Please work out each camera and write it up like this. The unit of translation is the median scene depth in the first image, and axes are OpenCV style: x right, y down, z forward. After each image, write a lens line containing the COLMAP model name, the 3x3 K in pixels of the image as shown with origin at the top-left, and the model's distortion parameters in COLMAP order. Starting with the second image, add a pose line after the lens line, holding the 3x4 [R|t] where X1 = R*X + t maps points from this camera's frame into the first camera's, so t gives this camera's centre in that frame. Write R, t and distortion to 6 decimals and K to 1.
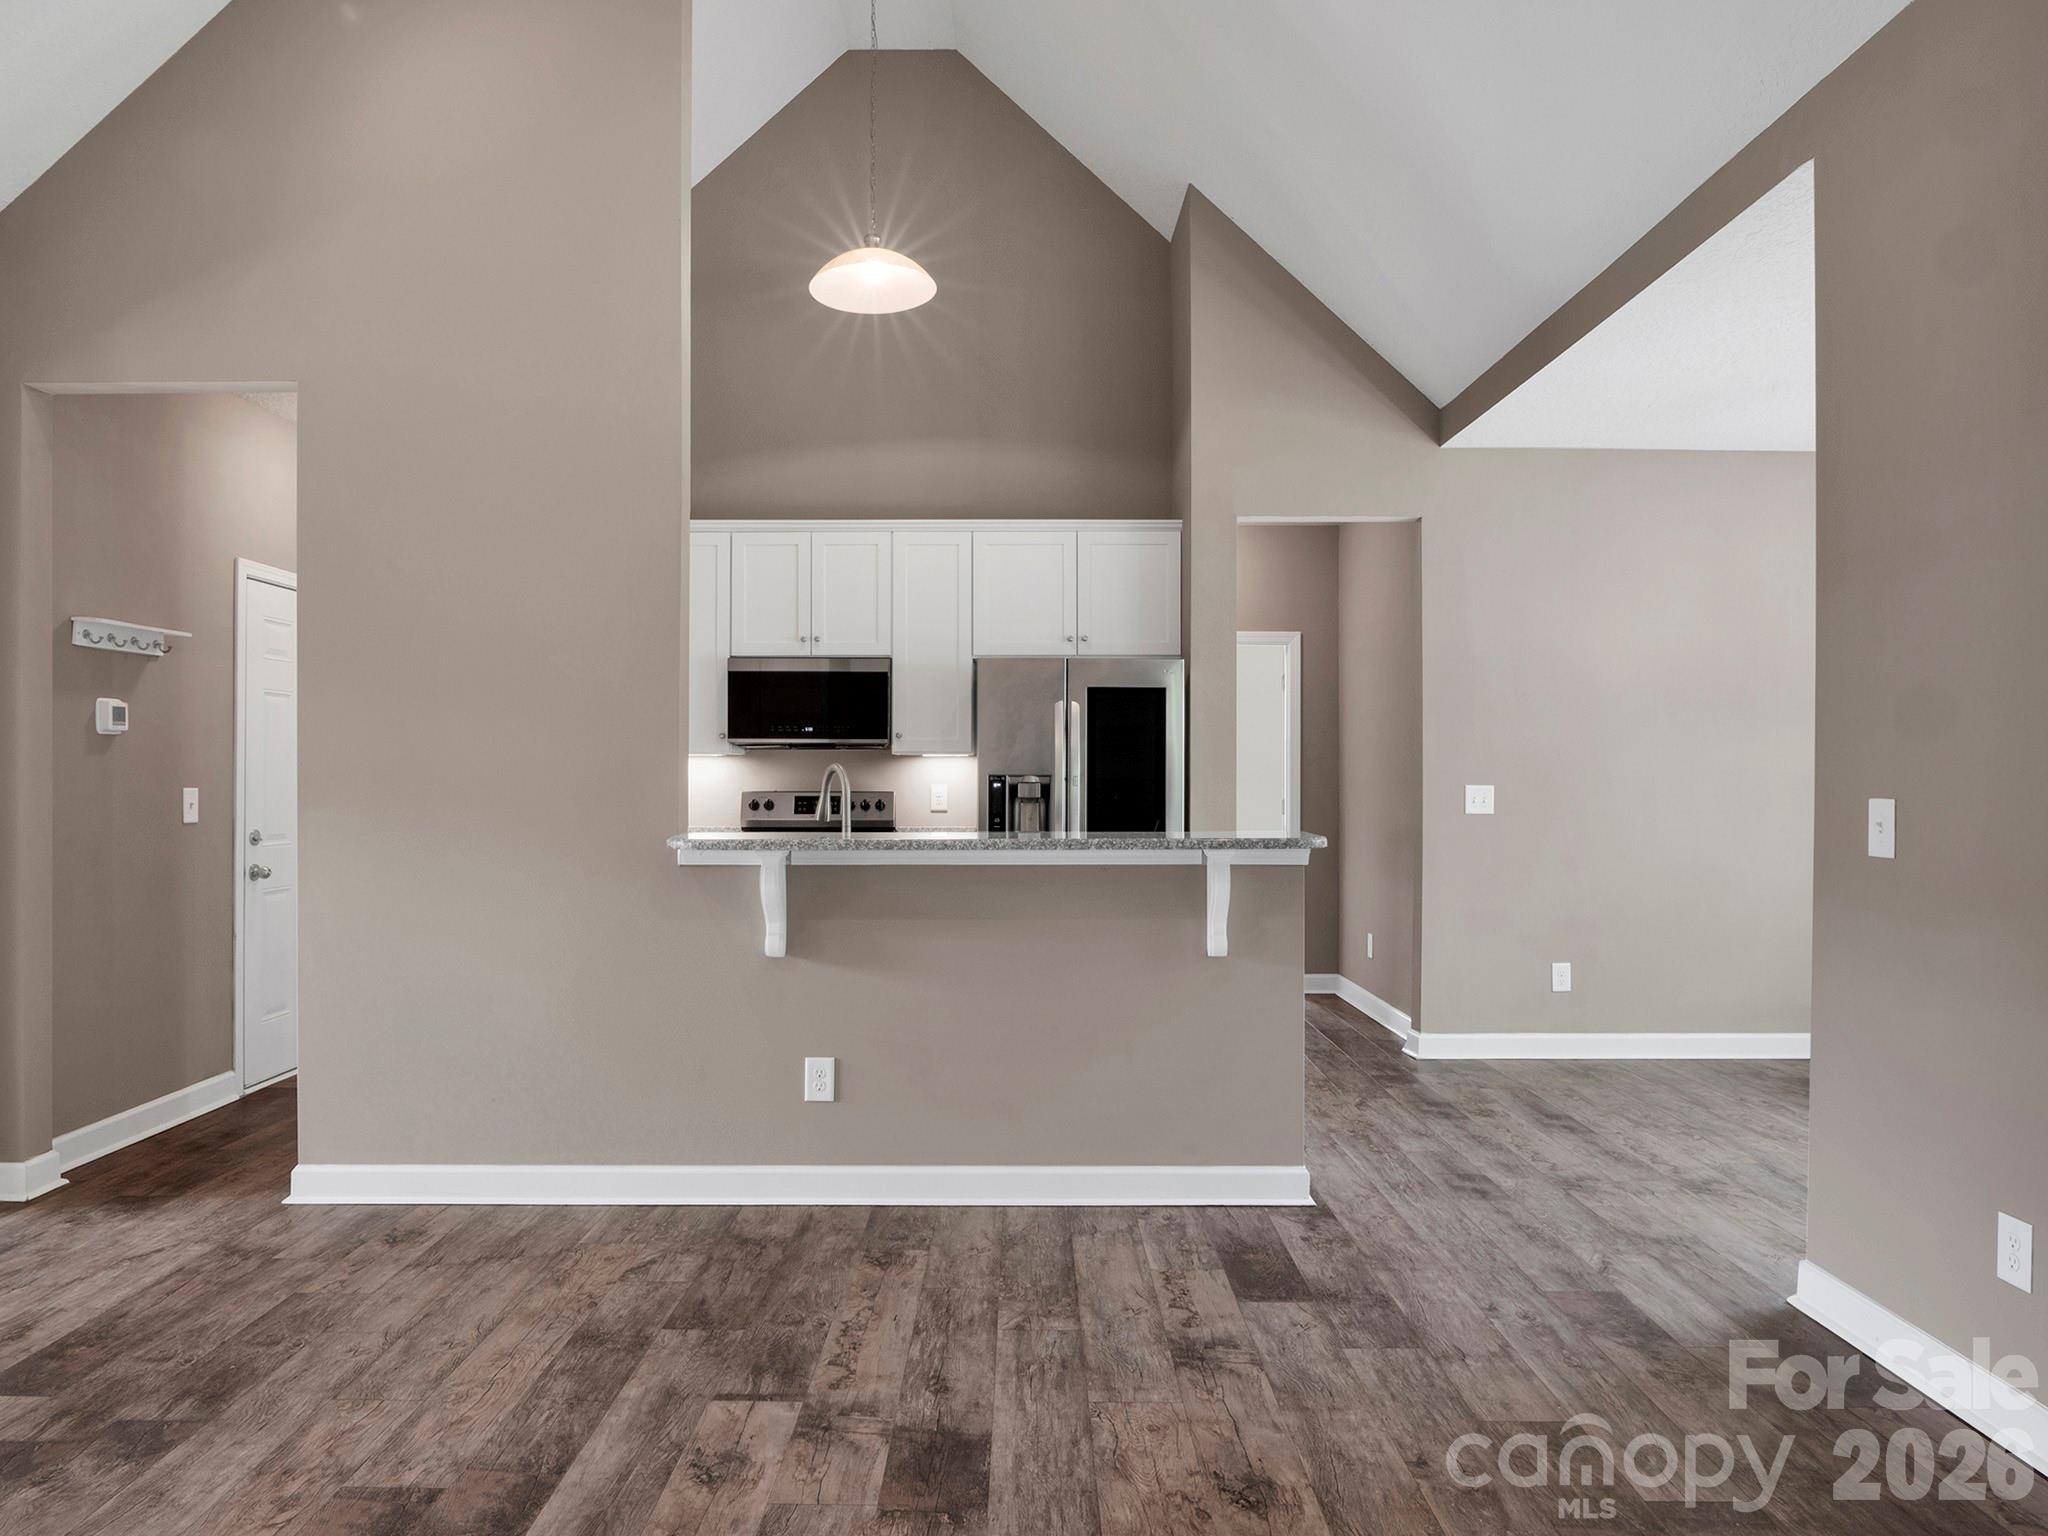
lens RADIAL K [[1300.6, 0, 1024.0], [0, 1300.6, 768.0], [0, 0, 1]] dist [-0.005810, -0.001994]
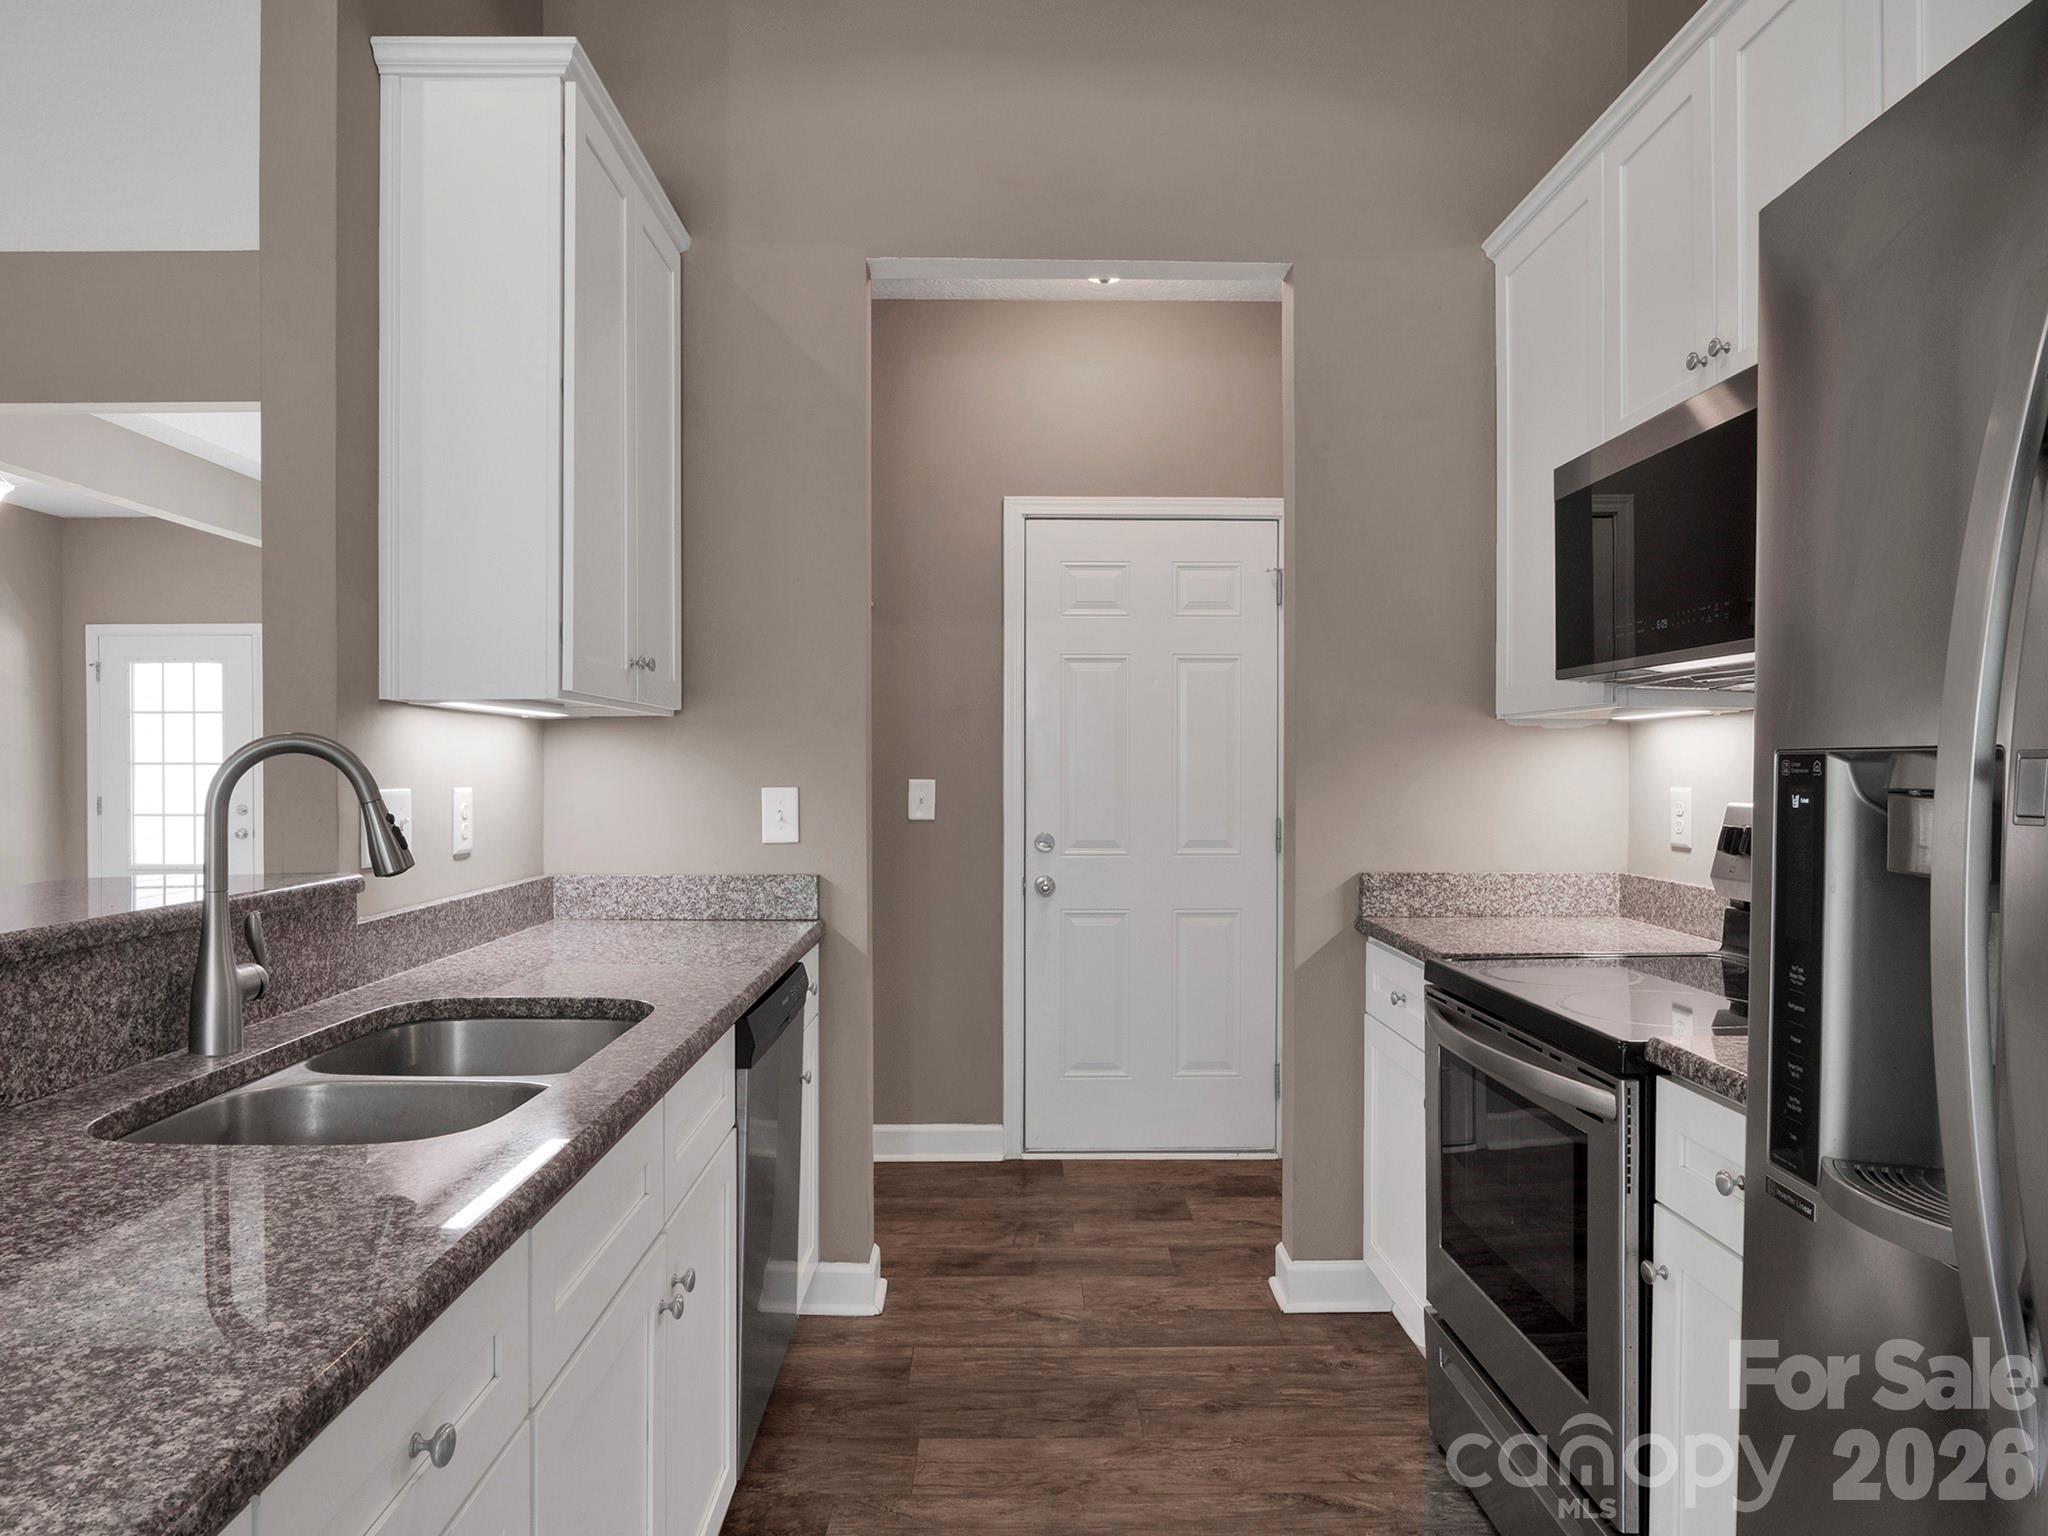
lens RADIAL K [[1373.9, 0, 1017.2], [0, 1373.9, 778.6], [0, 0, 1]] dist [-0.004971, -0.001457]
pose [[0.005976, 0.009490, -0.999937, 0.388861], [0.002357, 0.999952, 0.009505, 0.009090], [0.999979, -0.002413, 0.005953, 1.516340]]
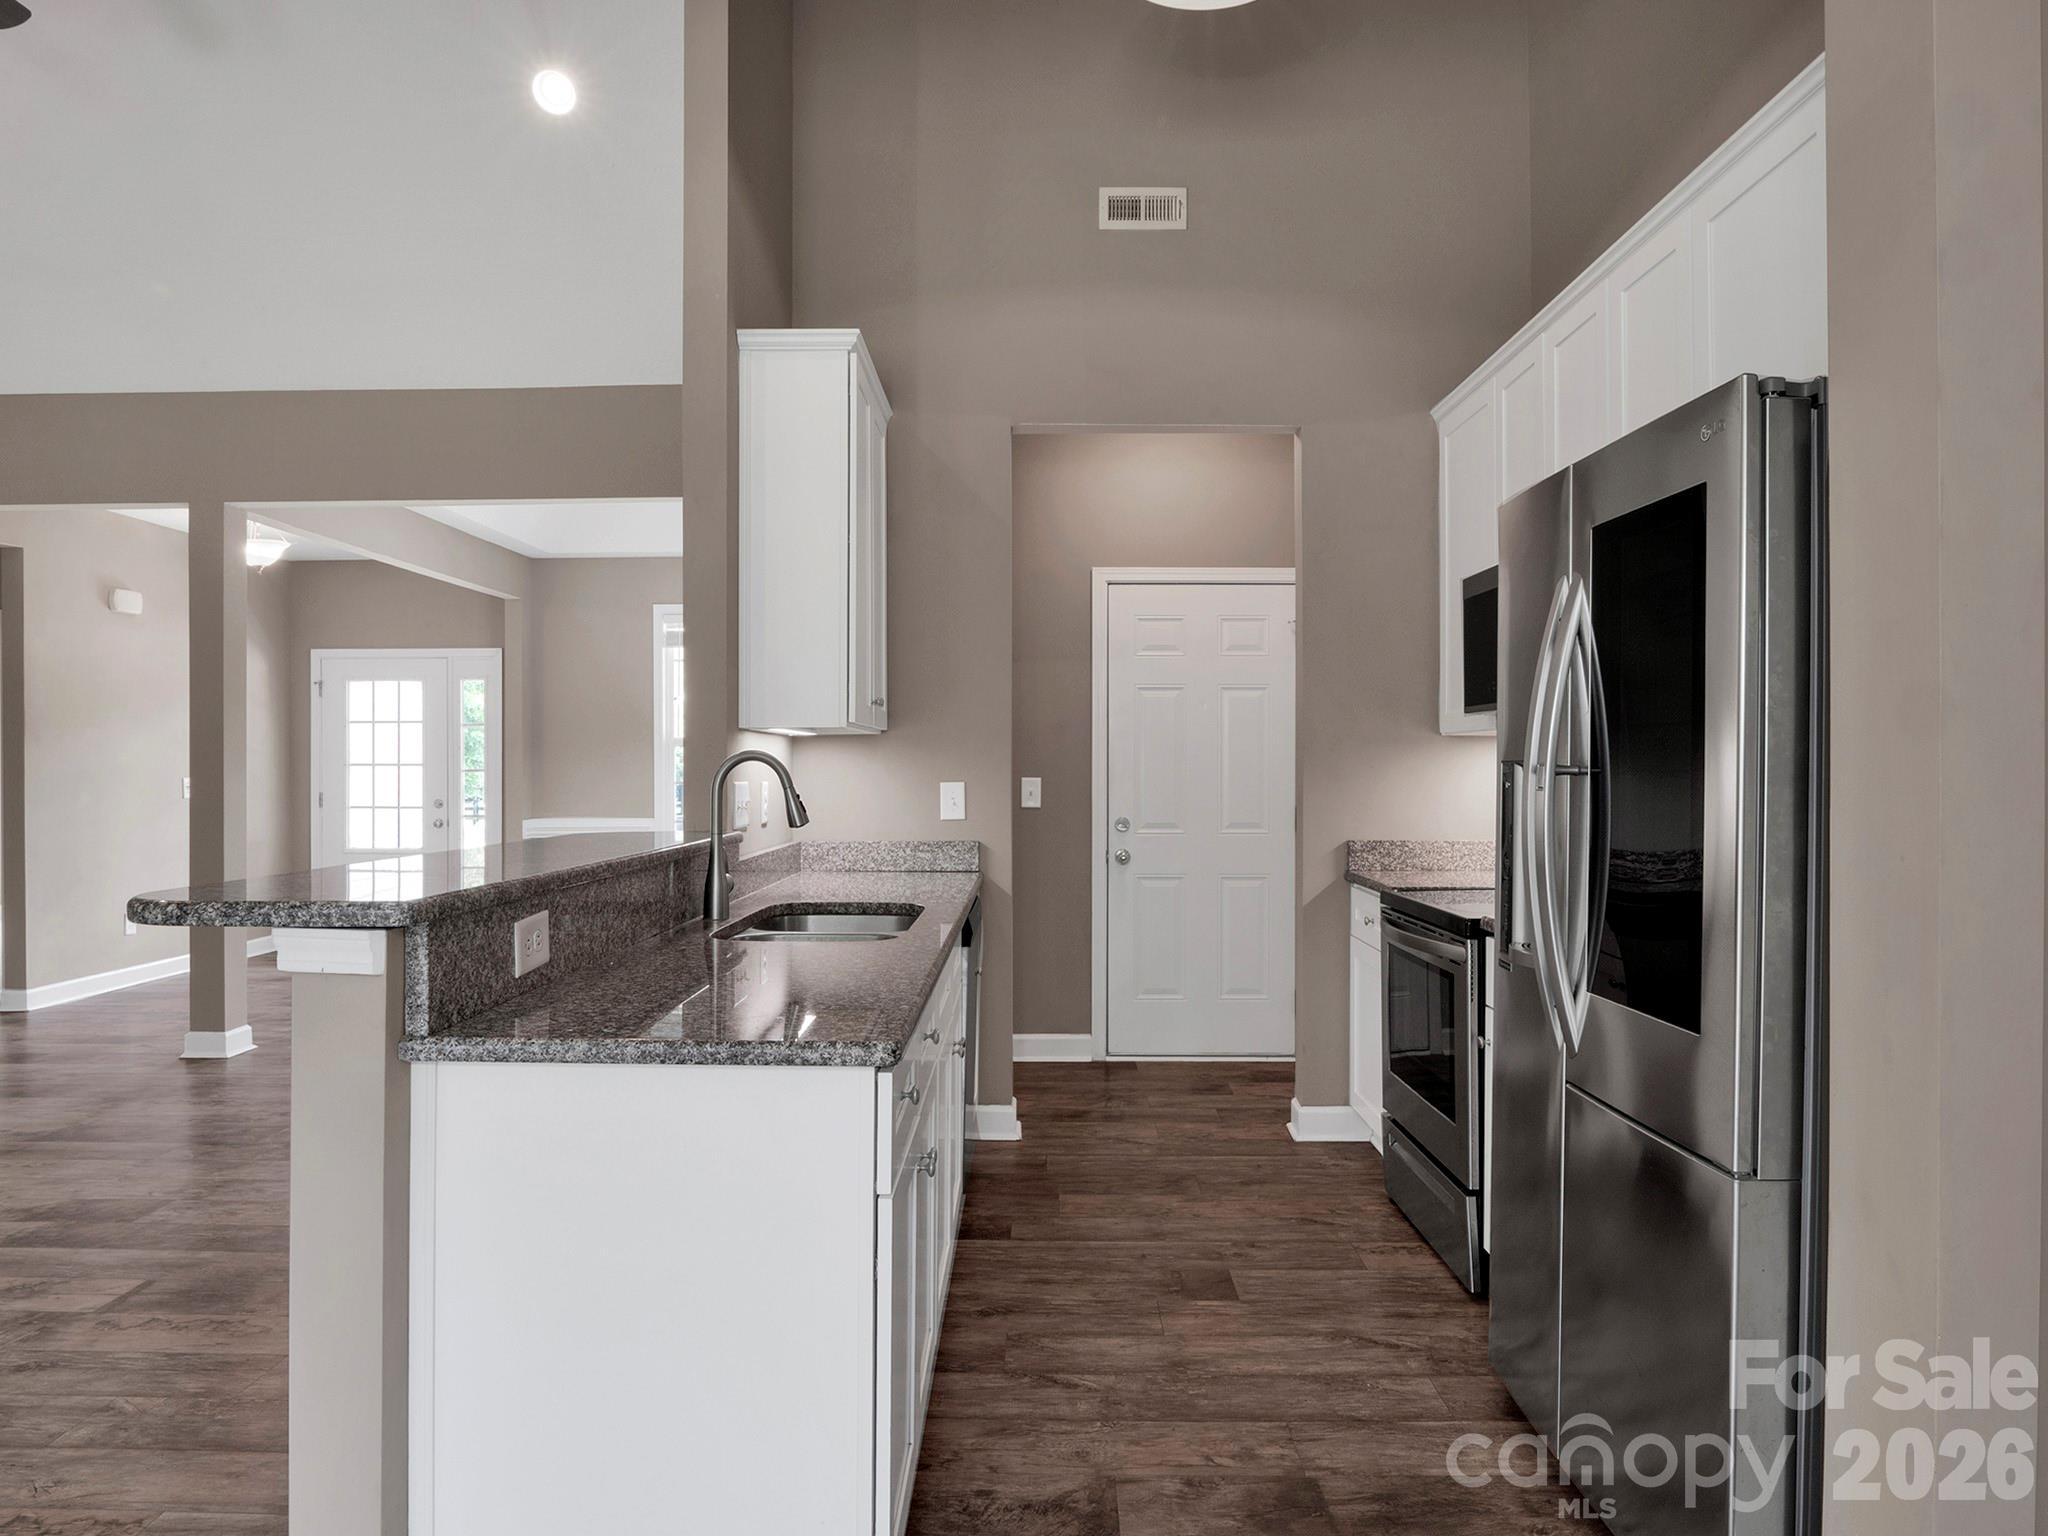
lens RADIAL K [[1300.6, 0, 1024.0], [0, 1300.6, 768.0], [0, 0, 1]] dist [-0.005810, -0.001994]
pose [[-0.026758, 0.001419, -0.999641, 0.749682], [0.002164, 0.999997, 0.001361, 0.007789], [0.999640, -0.002127, -0.026761, 1.468567]]
